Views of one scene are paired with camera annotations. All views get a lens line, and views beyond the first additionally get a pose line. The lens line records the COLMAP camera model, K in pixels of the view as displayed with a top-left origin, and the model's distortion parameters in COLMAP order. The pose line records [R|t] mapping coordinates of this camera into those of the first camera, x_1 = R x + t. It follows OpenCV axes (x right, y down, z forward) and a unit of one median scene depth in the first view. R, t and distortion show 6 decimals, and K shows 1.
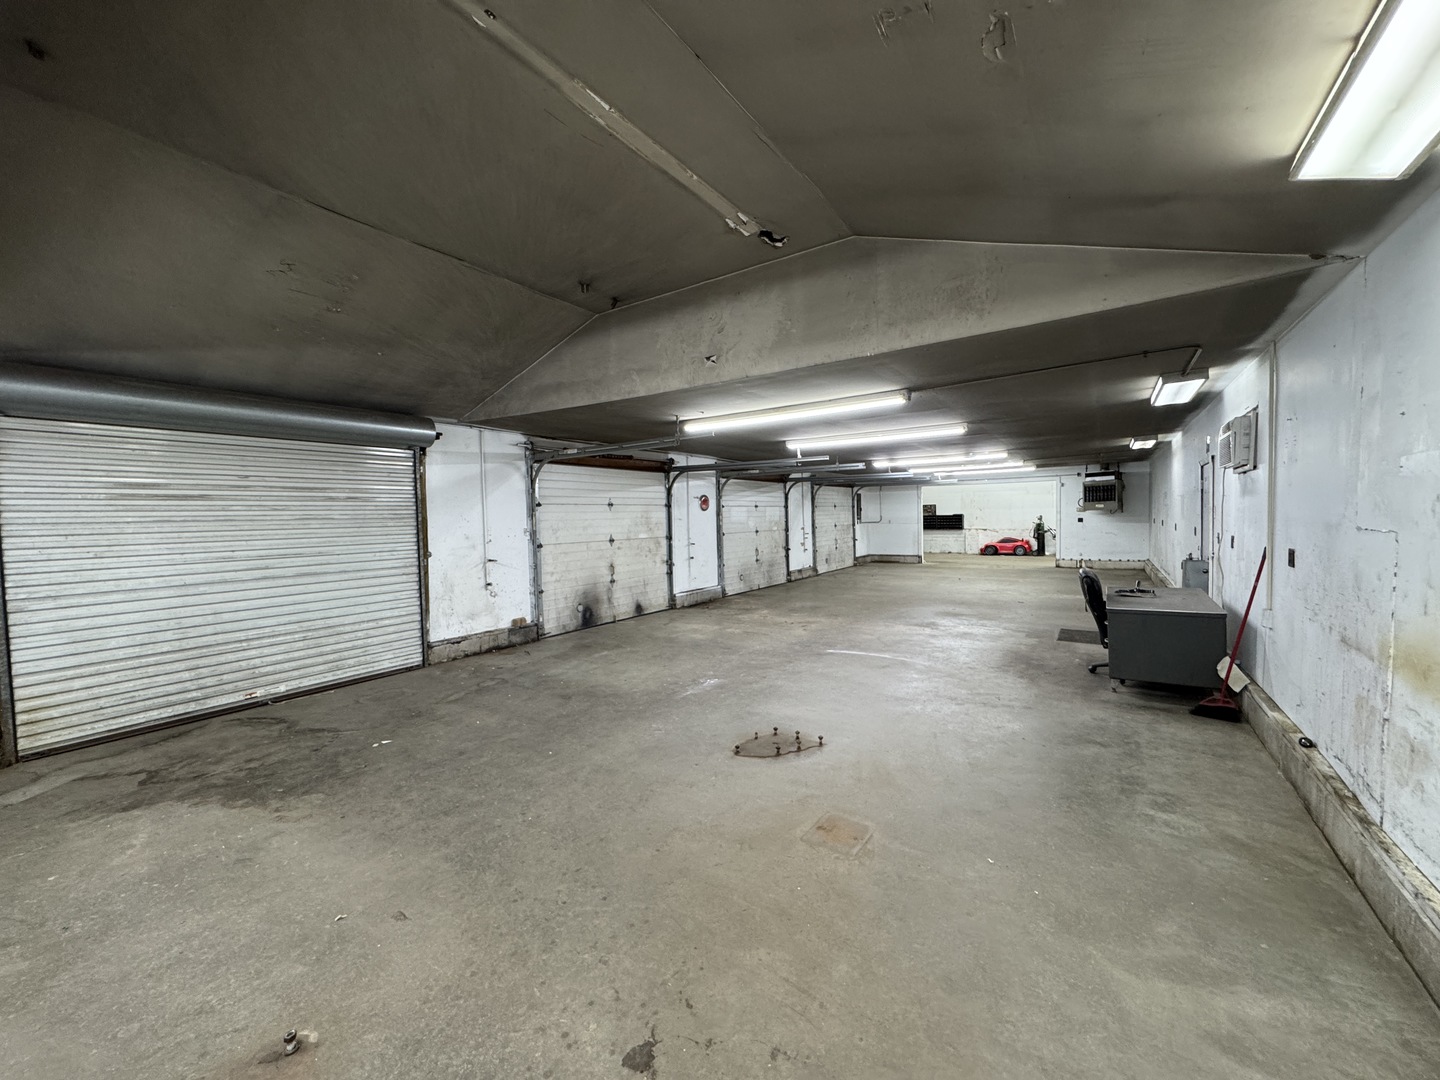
lens RADIAL K [[573.1, 0, 720.2], [0, 573.1, 539.1], [0, 0, 1]] dist [-0.002231, 0.000548]
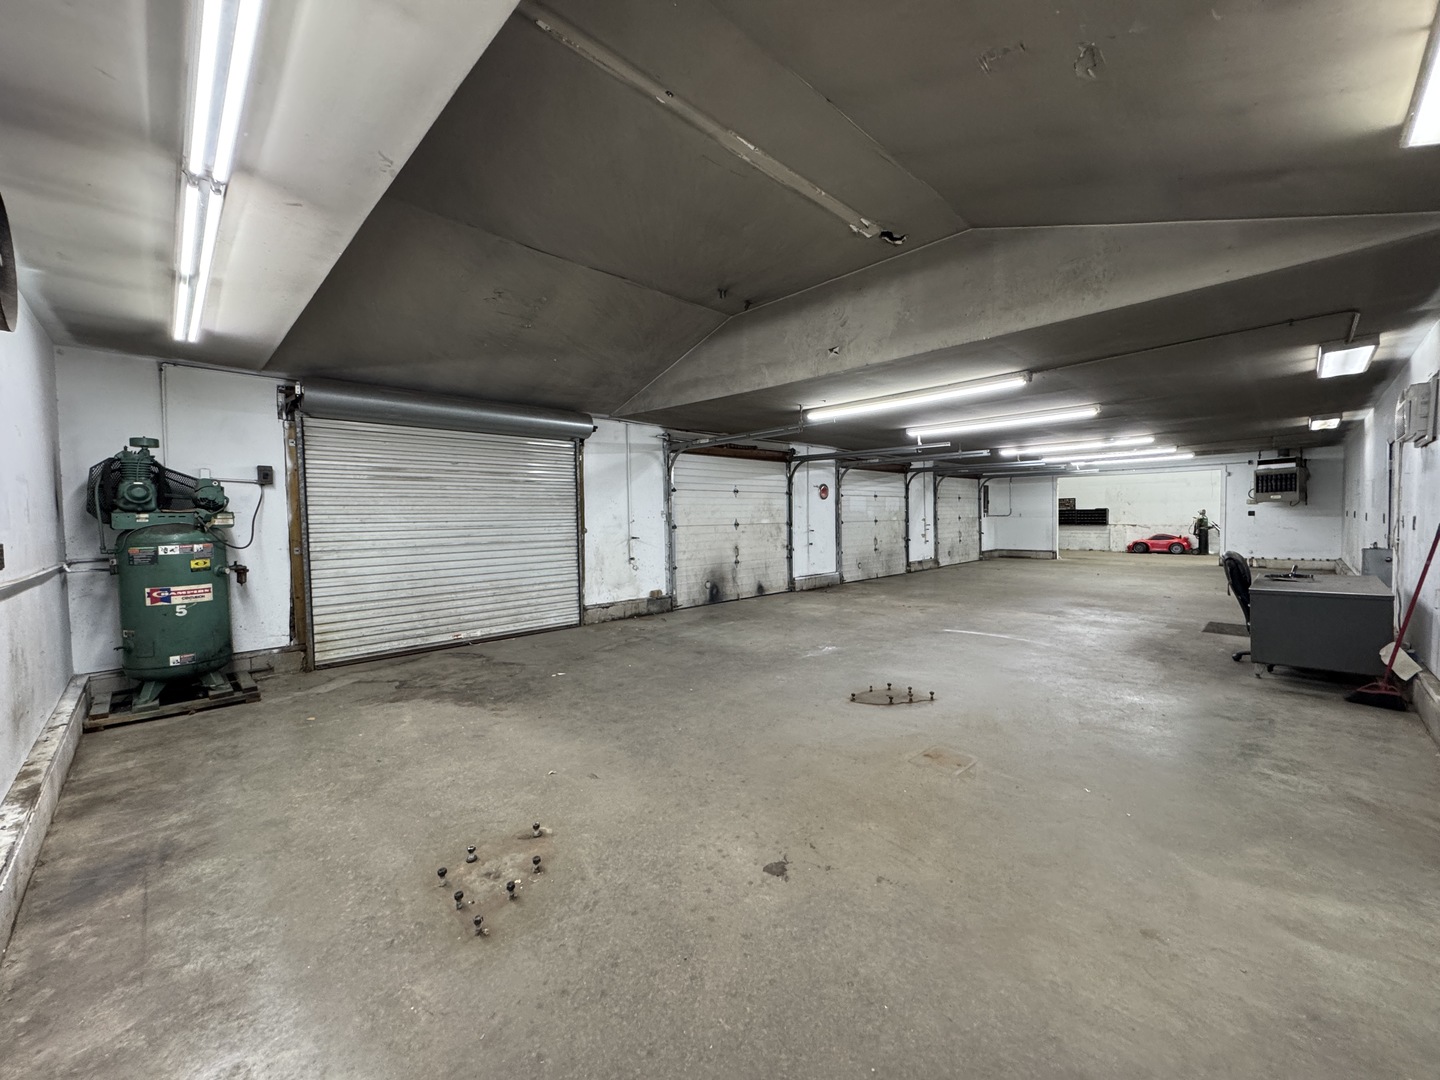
lens RADIAL K [[573.1, 0, 721.0], [0, 573.1, 538.1], [0, 0, 1]] dist [-0.002231, 0.000548]
pose [[0.979751, 0.014554, -0.199692, -0.003716], [-0.014188, 0.999894, 0.003266, 0.051019], [0.199719, -0.000367, 0.979853, -0.137570]]
